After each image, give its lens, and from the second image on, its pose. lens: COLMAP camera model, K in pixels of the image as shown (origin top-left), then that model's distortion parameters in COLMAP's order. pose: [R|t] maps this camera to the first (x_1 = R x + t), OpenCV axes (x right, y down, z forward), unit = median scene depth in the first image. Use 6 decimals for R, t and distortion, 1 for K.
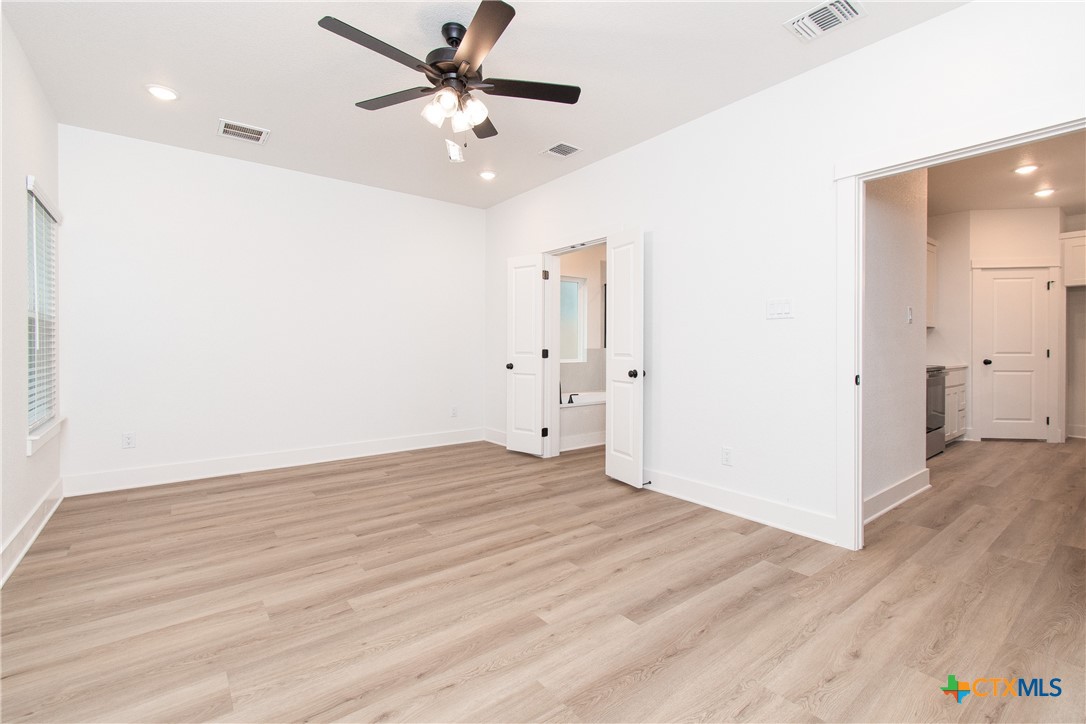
lens RADIAL K [[498.0, 0, 546.4], [0, 498.0, 364.5], [0, 0, 1]] dist [0.000907, -0.000518]
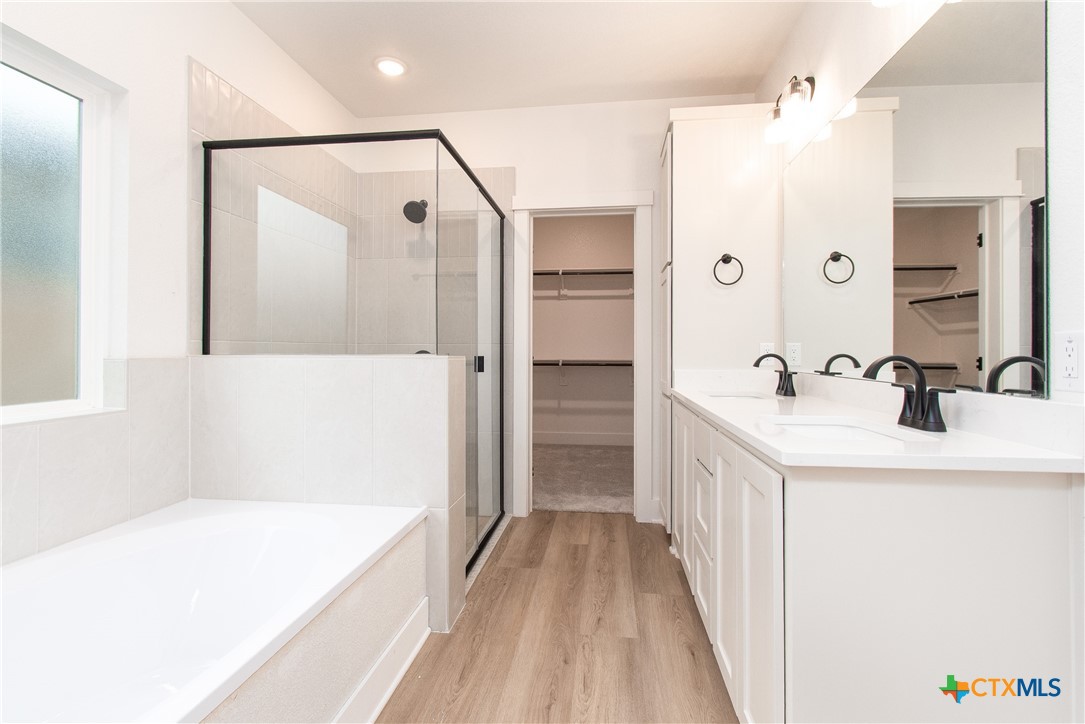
lens RADIAL K [[476.3, 0, 554.7], [0, 476.3, 357.5], [0, 0, 1]] dist [0.000561, -0.000223]
pose [[0.700475, -0.005471, 0.713655, 2.691368], [0.023466, 0.999606, -0.015370, -0.053859], [-0.713291, 0.027512, 0.700328, 2.395884]]
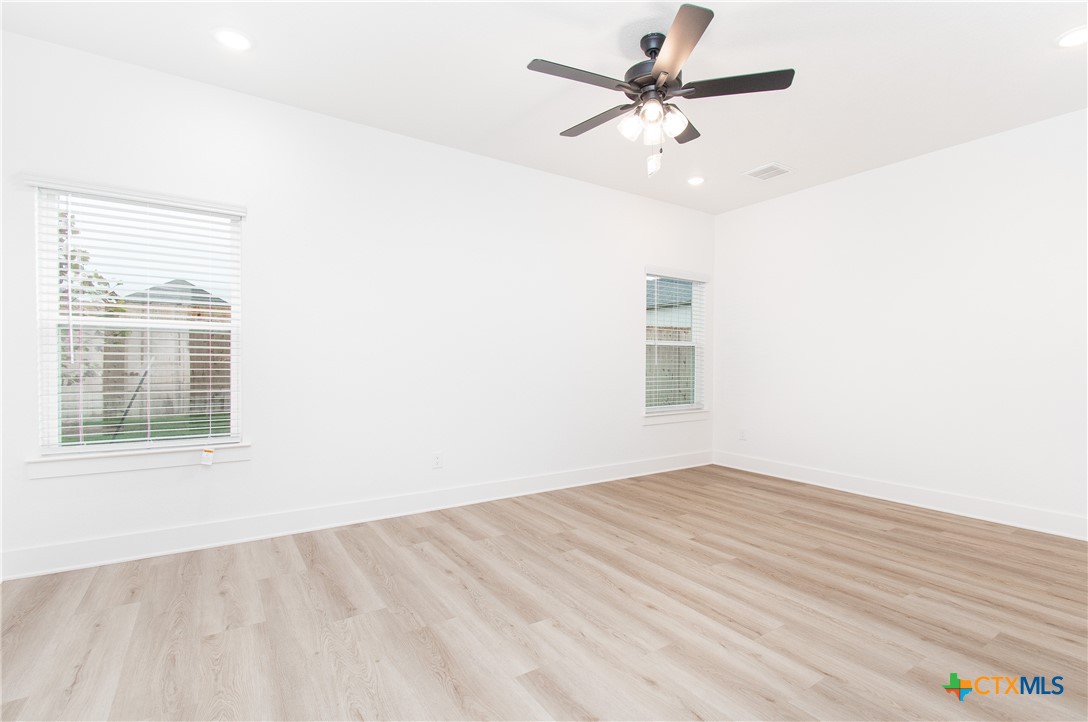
lens RADIAL K [[499.0, 0, 547.4], [0, 499.0, 363.5], [0, 0, 1]] dist [0.000907, -0.000518]
pose [[-0.086980, -0.000879, -0.996210, 0.779561], [-0.041195, 0.999147, 0.002715, -0.030821], [0.995358, 0.041276, -0.086942, 0.809858]]
